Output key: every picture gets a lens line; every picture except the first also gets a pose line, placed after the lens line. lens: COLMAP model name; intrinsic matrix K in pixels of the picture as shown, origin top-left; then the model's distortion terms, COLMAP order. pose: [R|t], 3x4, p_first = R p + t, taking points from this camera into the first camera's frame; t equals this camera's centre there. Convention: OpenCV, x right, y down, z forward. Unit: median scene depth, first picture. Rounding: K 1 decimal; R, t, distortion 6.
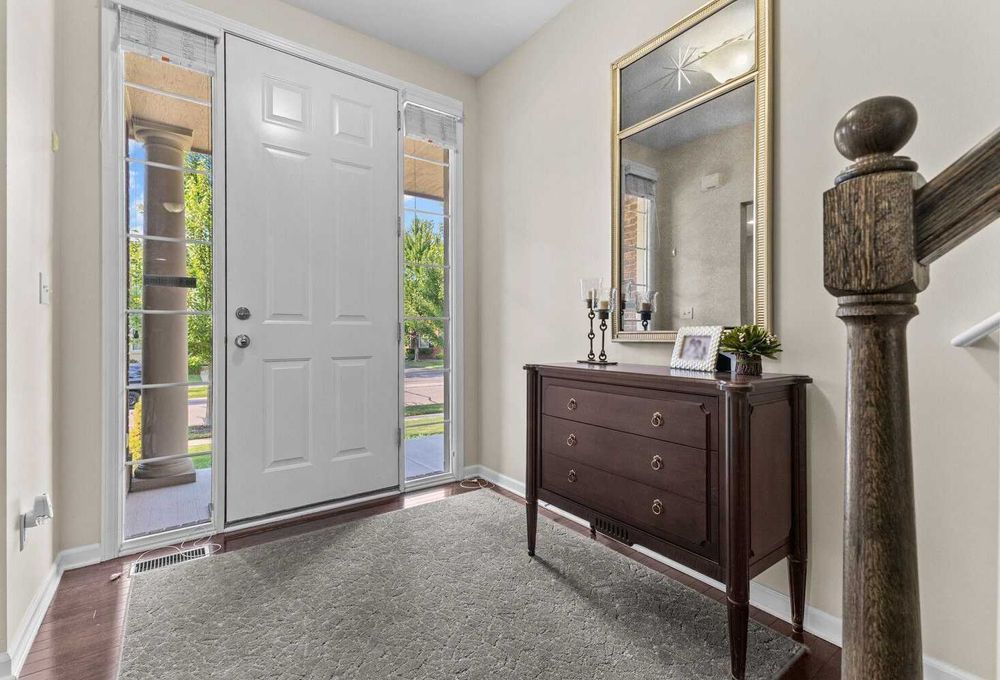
lens RADIAL K [[450.1, 0, 500.2], [0, 450.1, 334.1], [0, 0, 1]] dist [-0.000036, 0.000045]
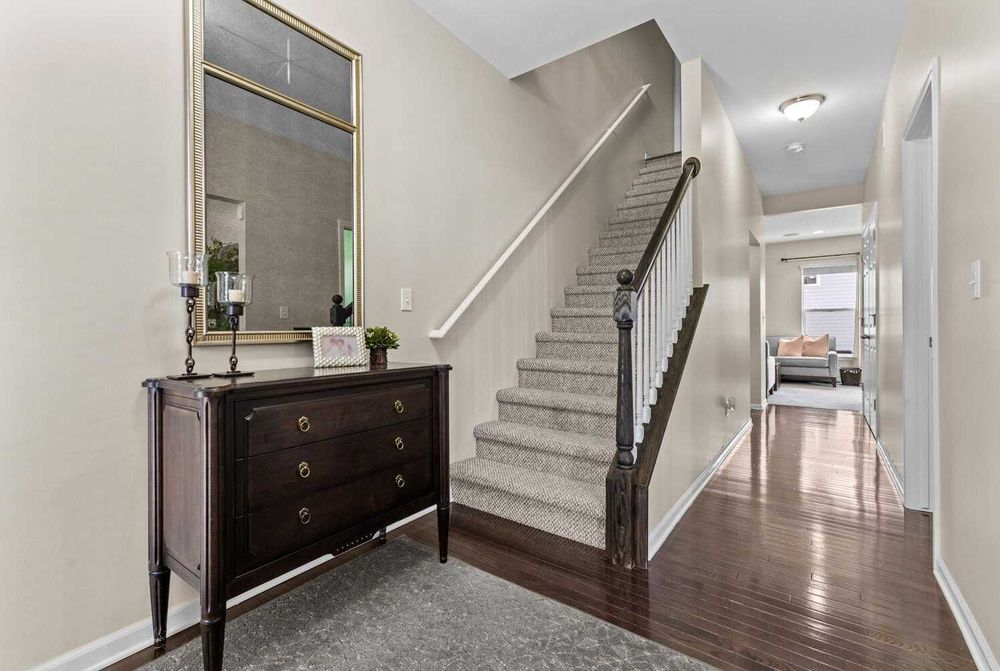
lens RADIAL K [[438.0, 0, 500.2], [0, 438.0, 330.3], [0, 0, 1]] dist [0.003081, 0.000805]
pose [[-0.304712, -0.005425, 0.952429, -0.685814], [0.006792, 0.999946, 0.007869, -0.014147], [-0.952420, 0.008867, -0.304658, 0.918085]]
